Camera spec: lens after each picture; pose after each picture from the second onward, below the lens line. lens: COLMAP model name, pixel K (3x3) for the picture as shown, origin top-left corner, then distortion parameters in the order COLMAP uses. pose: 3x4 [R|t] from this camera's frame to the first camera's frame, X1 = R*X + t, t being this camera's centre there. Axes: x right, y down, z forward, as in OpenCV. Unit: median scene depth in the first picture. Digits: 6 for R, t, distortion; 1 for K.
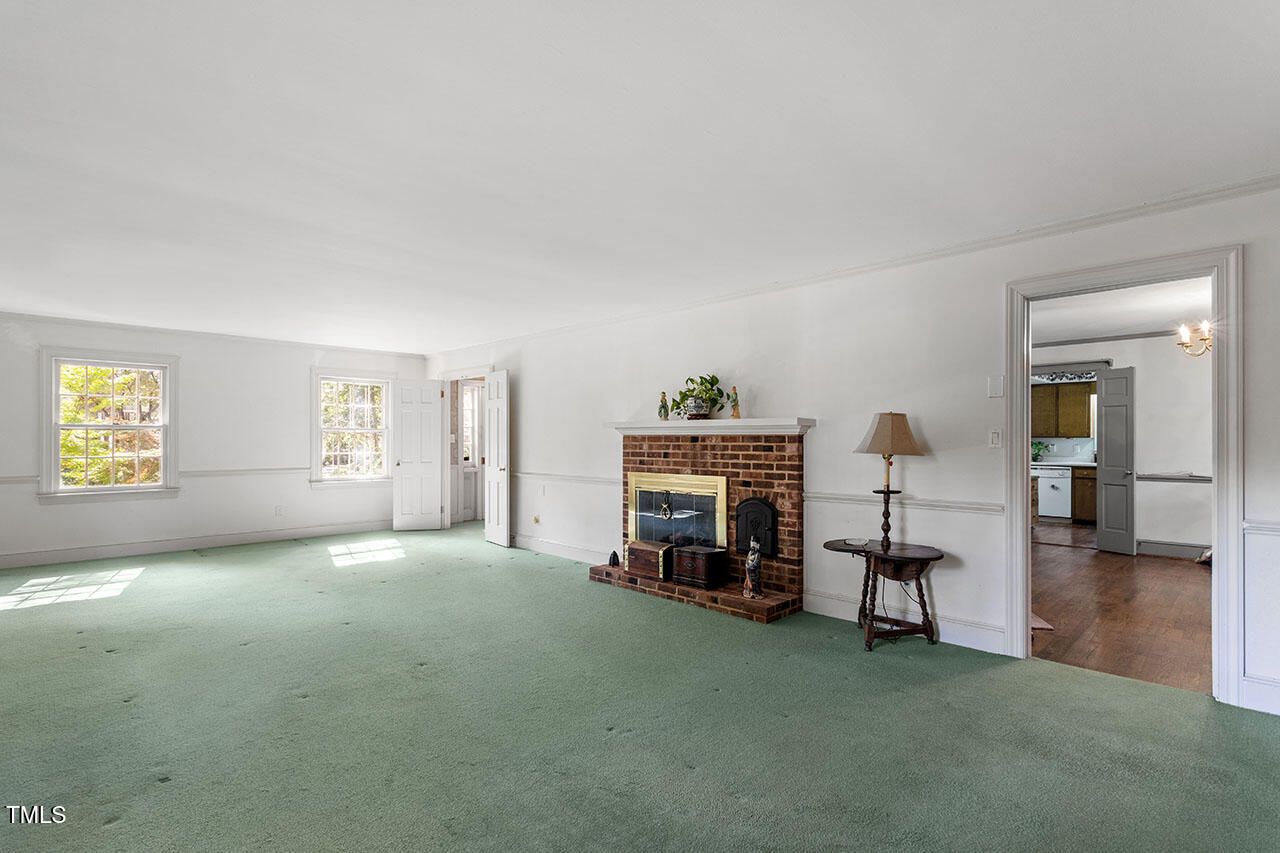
lens RADIAL K [[619.6, 0, 637.6], [0, 619.6, 435.3], [0, 0, 1]] dist [0.004698, 0.002377]
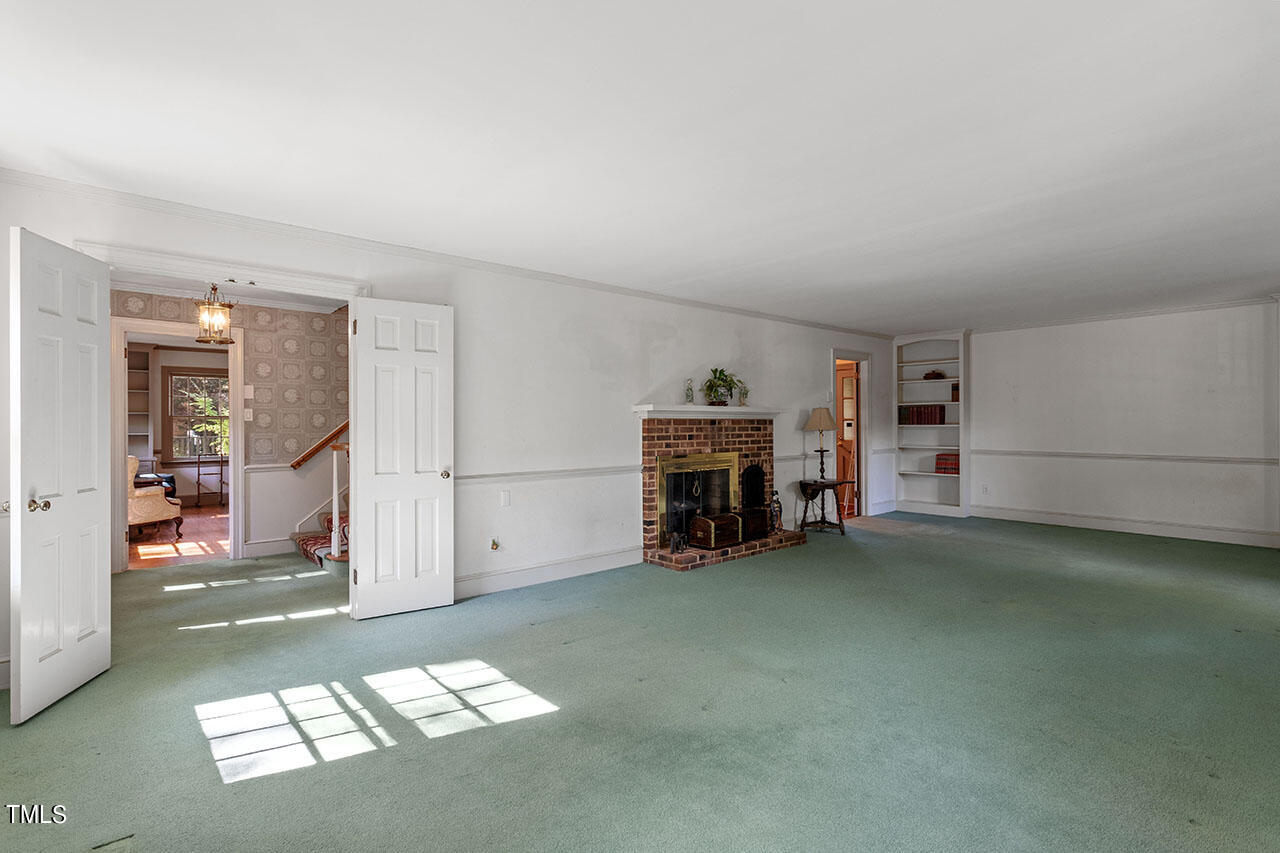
lens RADIAL K [[619.6, 0, 639.5], [0, 619.6, 427.5], [0, 0, 1]] dist [0.004698, 0.002377]
pose [[0.051468, -0.008888, 0.998635, -1.103573], [-0.004636, 0.999947, 0.009139, 0.006211], [-0.998664, -0.005101, 0.051424, 1.102126]]
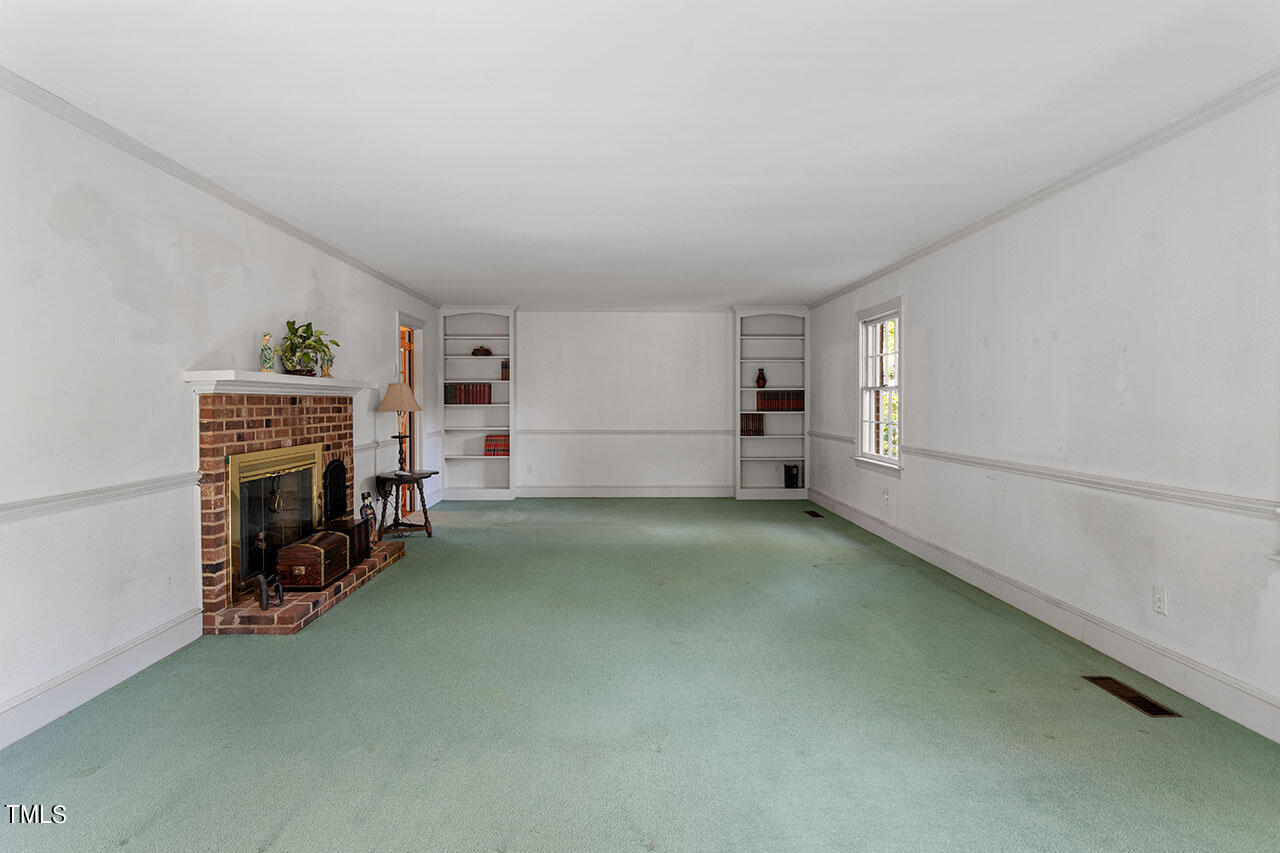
lens RADIAL K [[657.8, 0, 635.8], [0, 657.8, 413.6], [0, 0, 1]] dist [0.000130, -0.001103]
pose [[-0.729001, -0.016230, 0.684321, -0.814868], [-0.009412, 0.999862, 0.013687, 0.007612], [-0.684448, 0.003537, -0.729053, 1.340742]]
